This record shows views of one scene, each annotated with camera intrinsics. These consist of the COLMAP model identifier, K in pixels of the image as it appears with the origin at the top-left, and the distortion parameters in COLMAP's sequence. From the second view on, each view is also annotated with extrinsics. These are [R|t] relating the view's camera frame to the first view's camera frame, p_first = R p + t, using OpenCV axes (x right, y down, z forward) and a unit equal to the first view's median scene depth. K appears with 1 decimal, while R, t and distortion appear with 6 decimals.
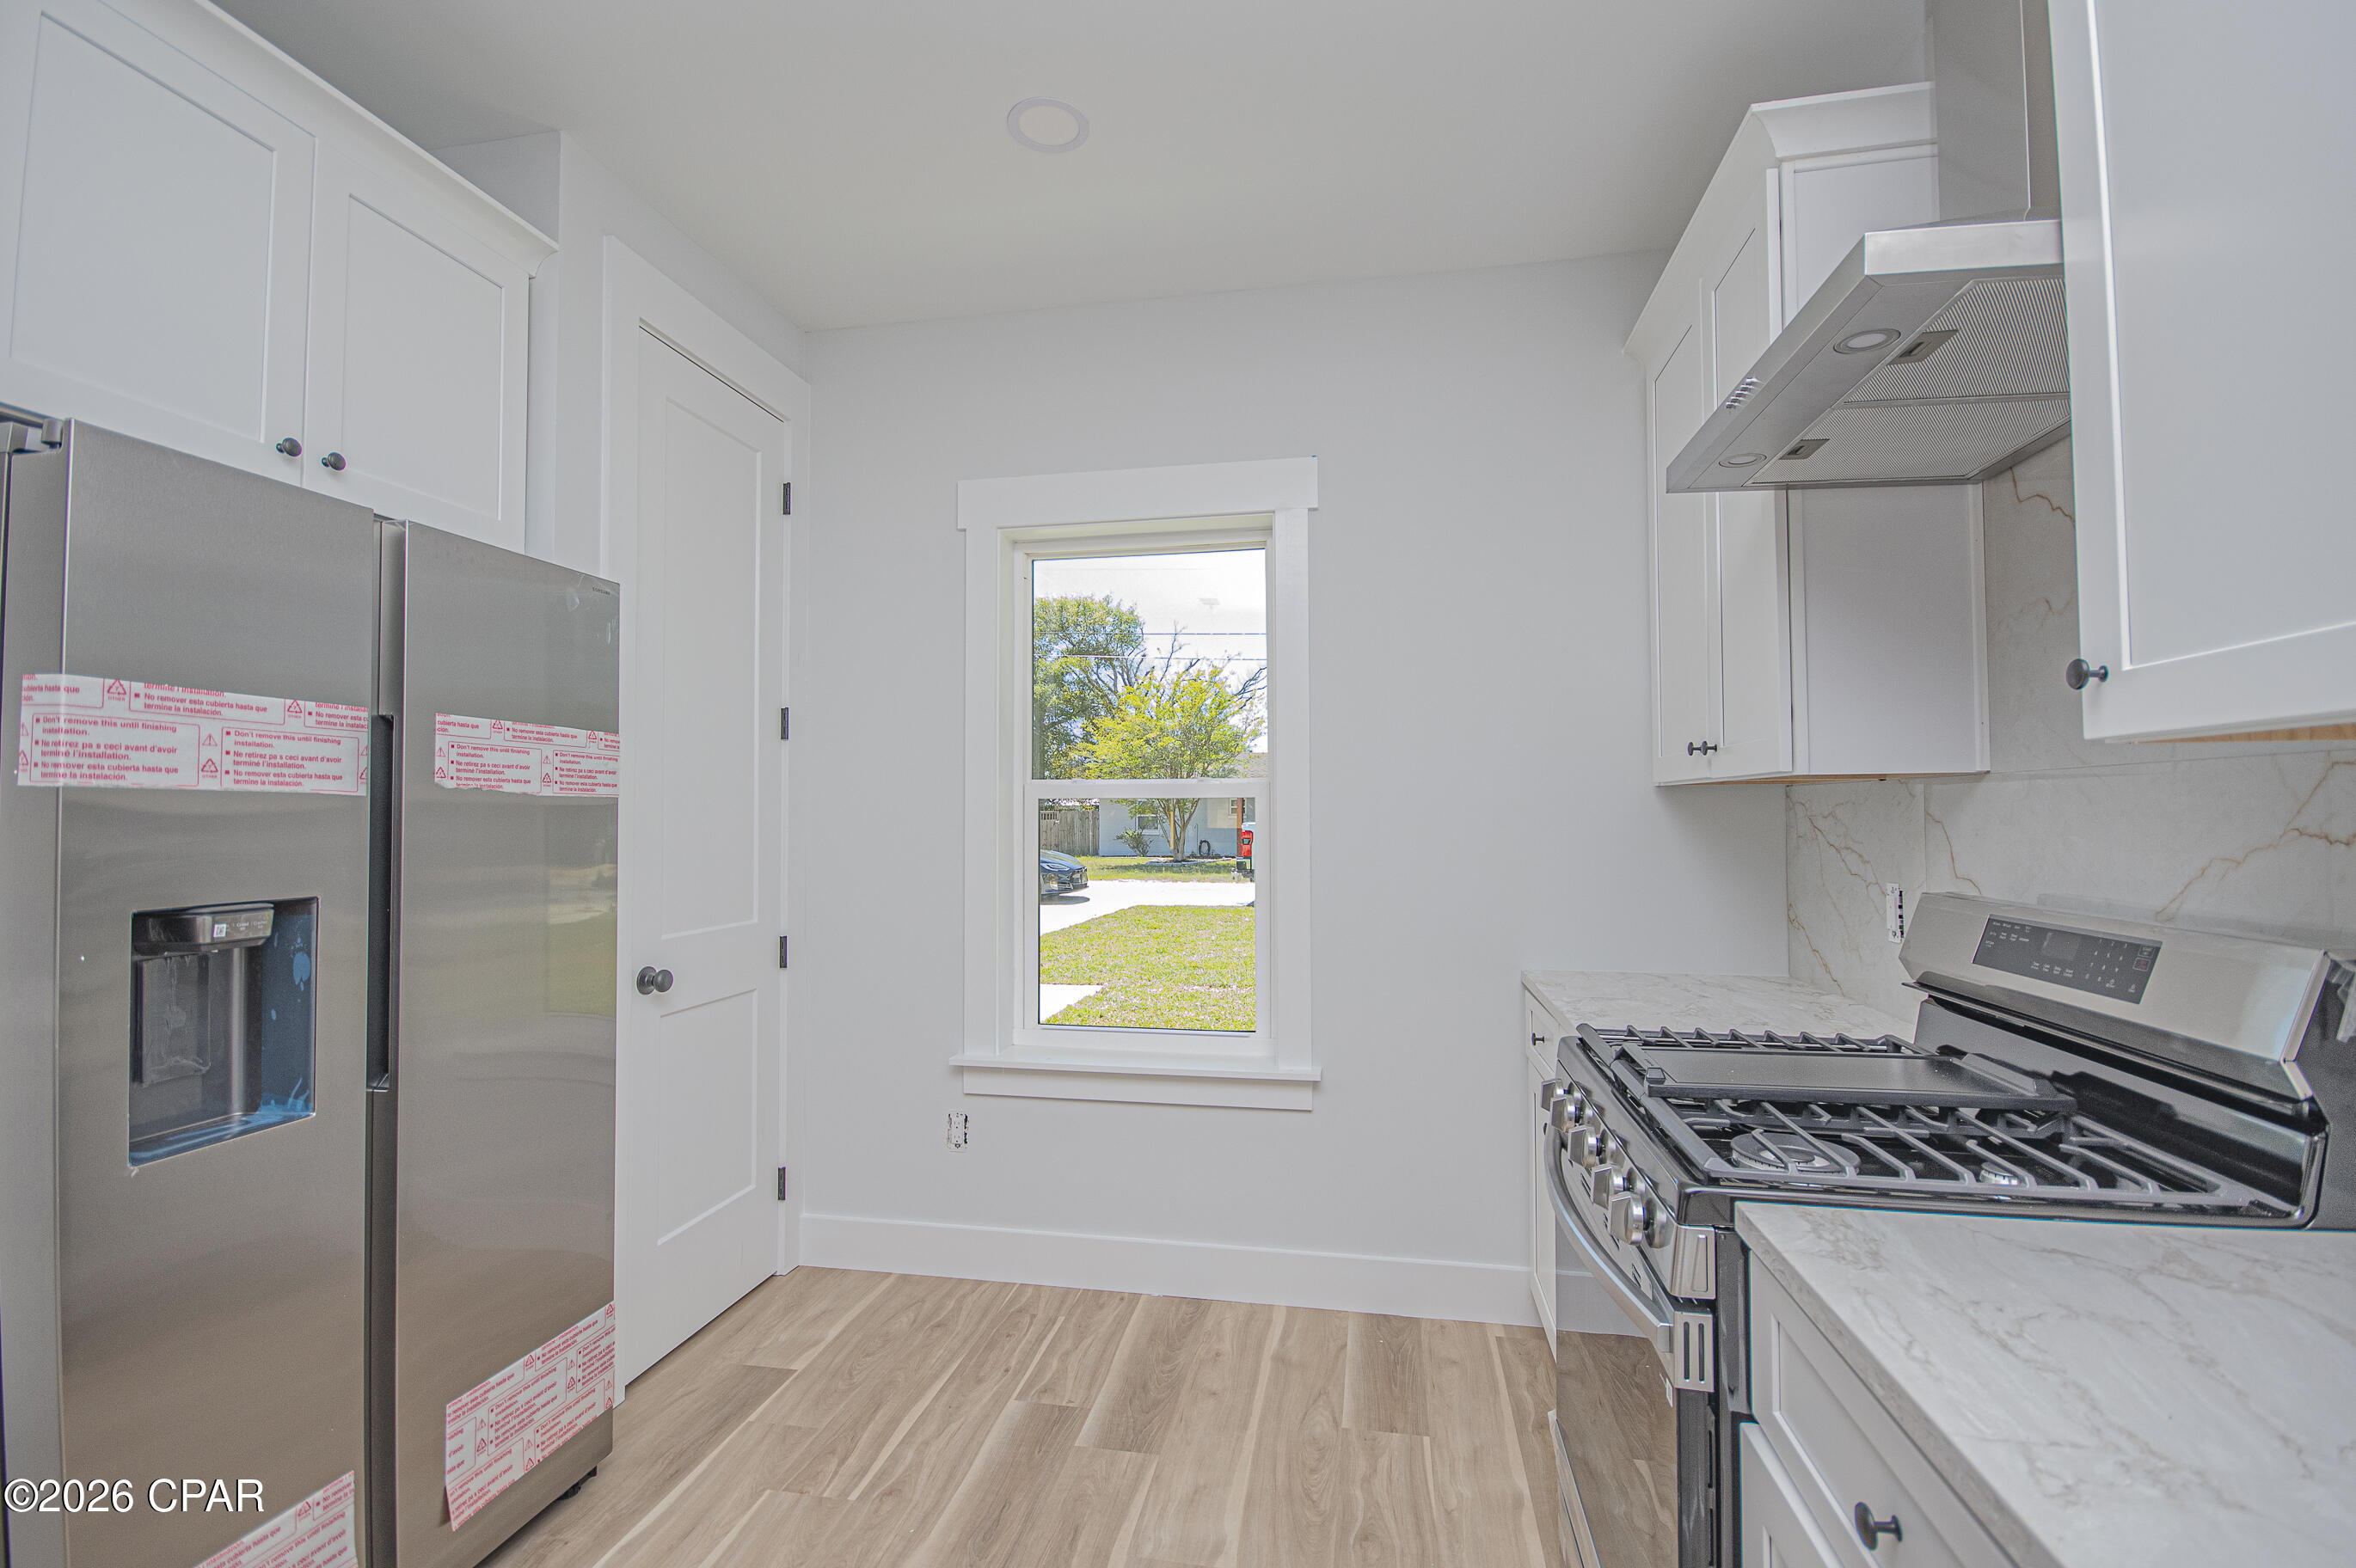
lens RADIAL K [[1037.2, 0, 1174.6], [0, 1037.2, 788.8], [0, 0, 1]] dist [0.006877, -0.009283]
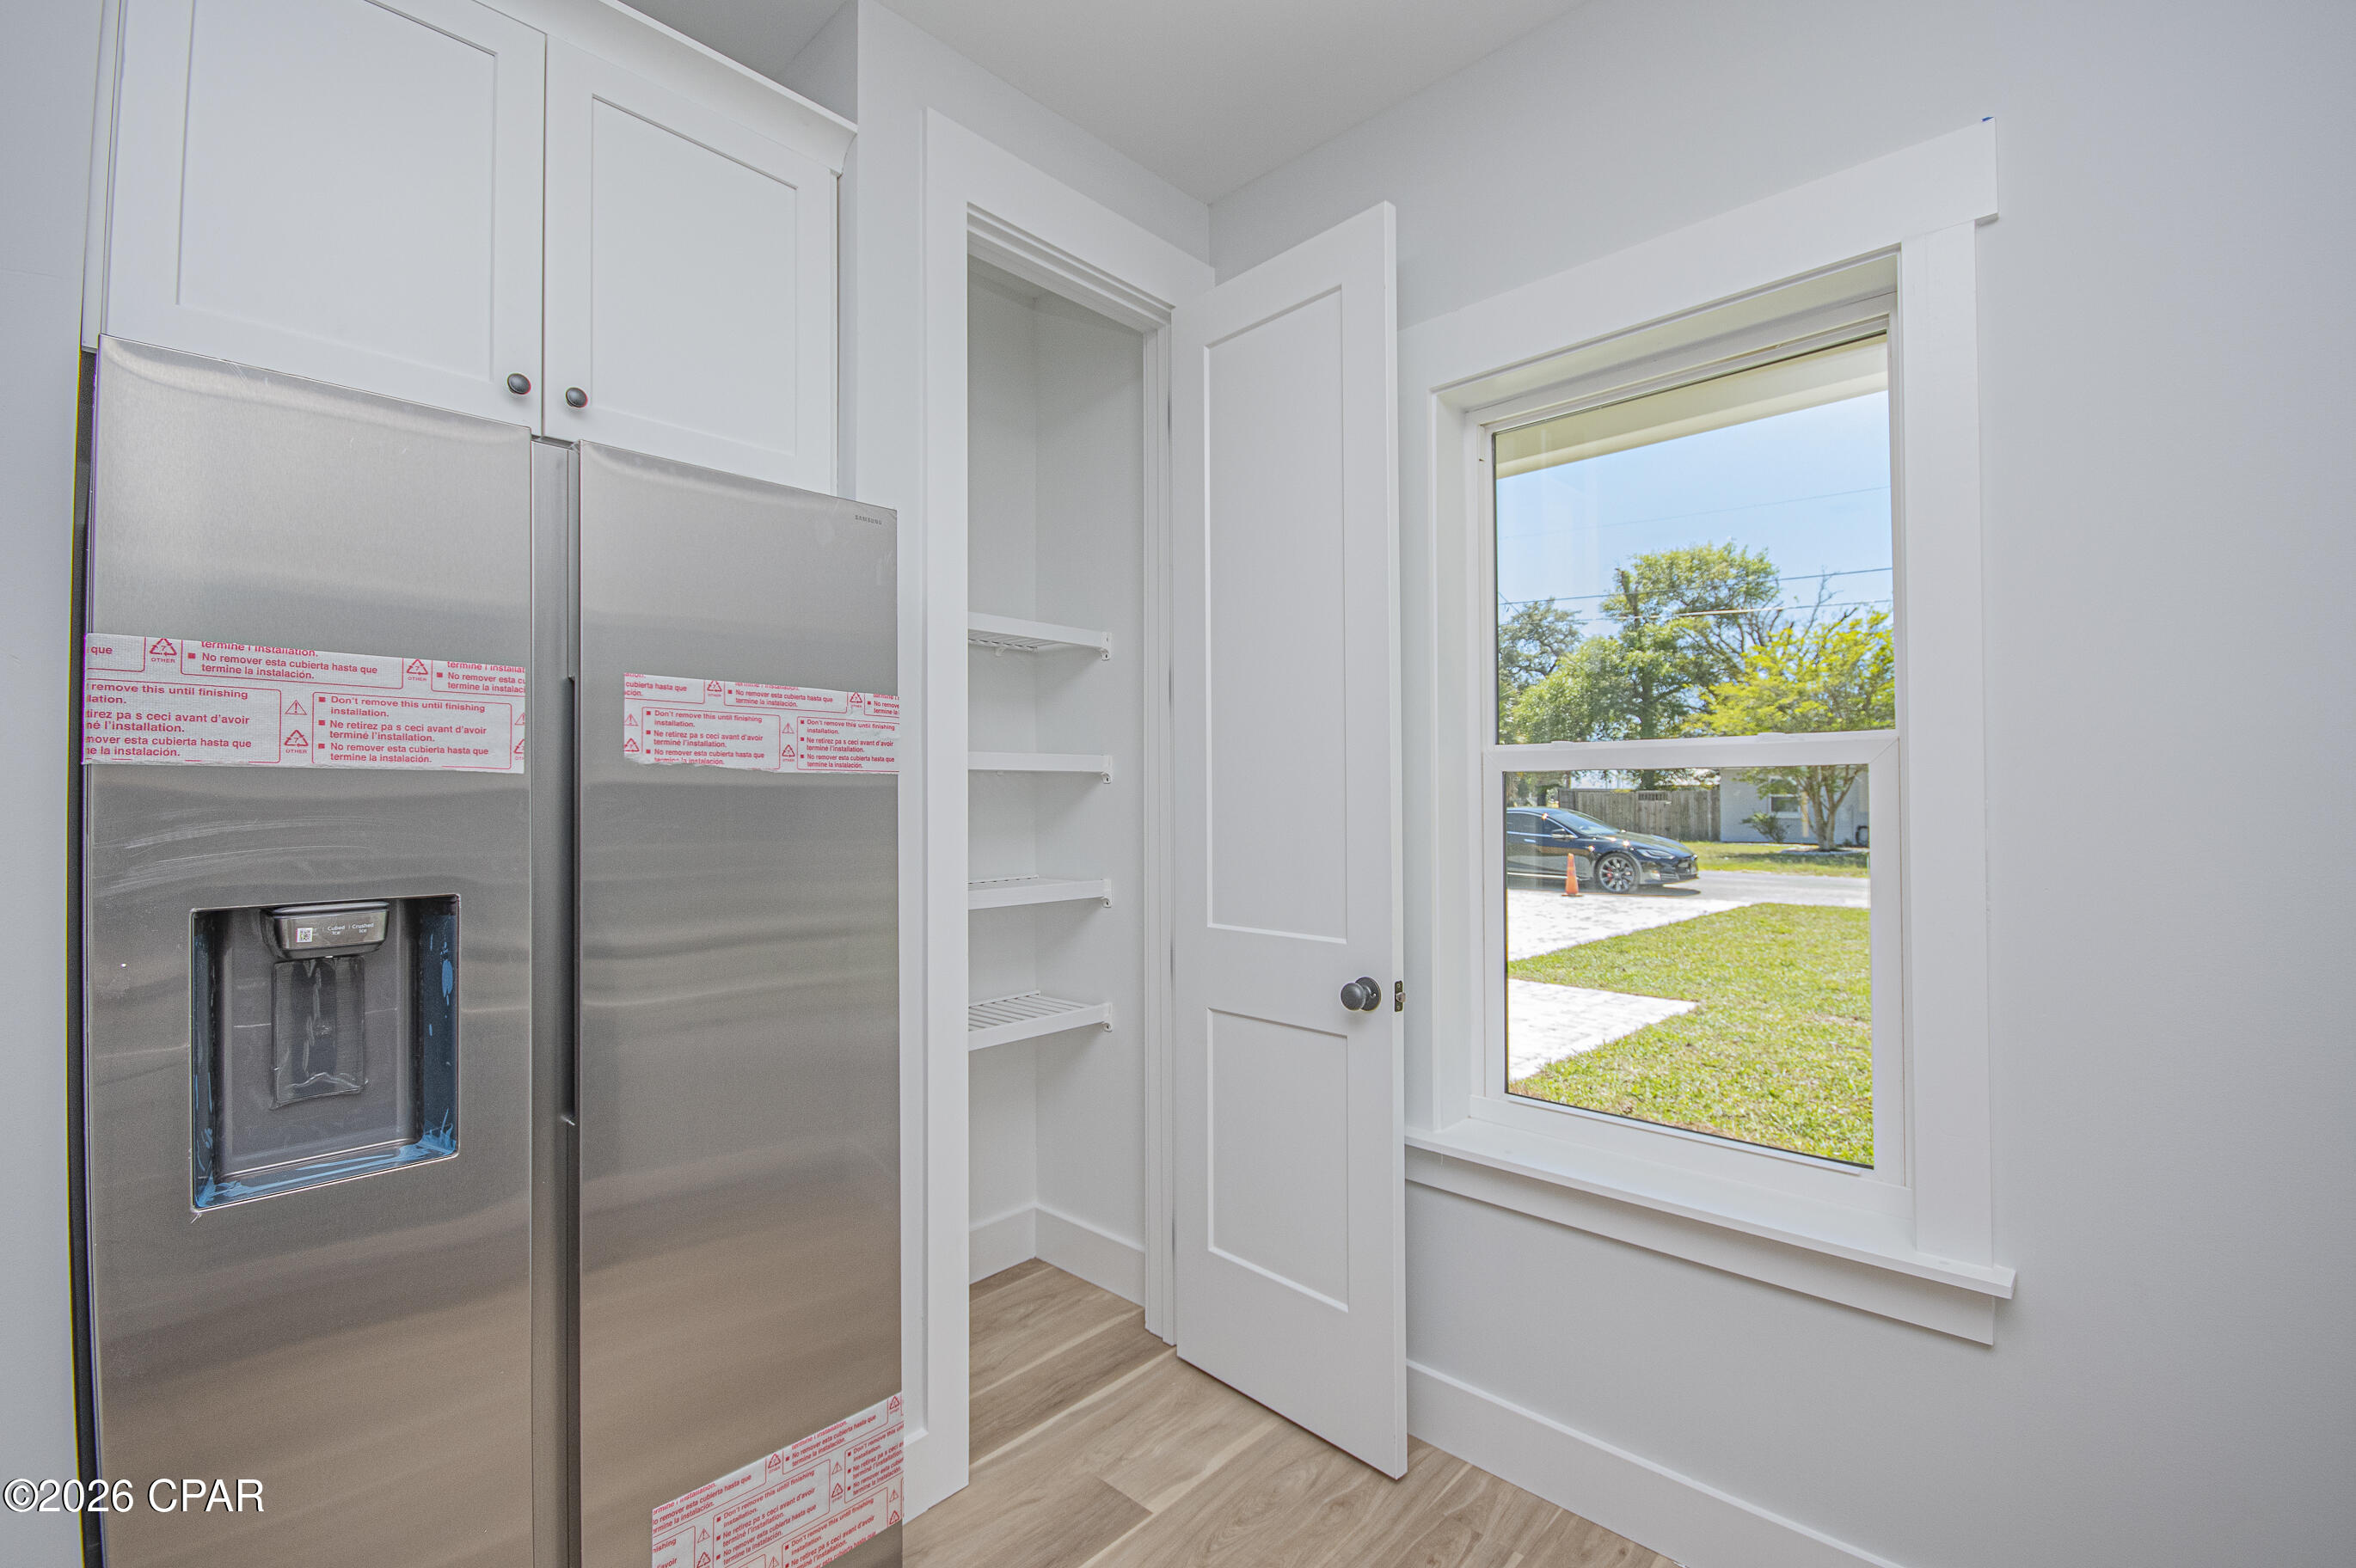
lens RADIAL K [[1037.2, 0, 1177.7], [0, 1037.2, 781.2], [0, 0, 1]] dist [0.006877, -0.009283]
pose [[0.849033, -0.008292, -0.528275, 0.078902], [0.014585, 0.999864, 0.007747, 0.010737], [0.528139, -0.014282, 0.849038, 0.432472]]
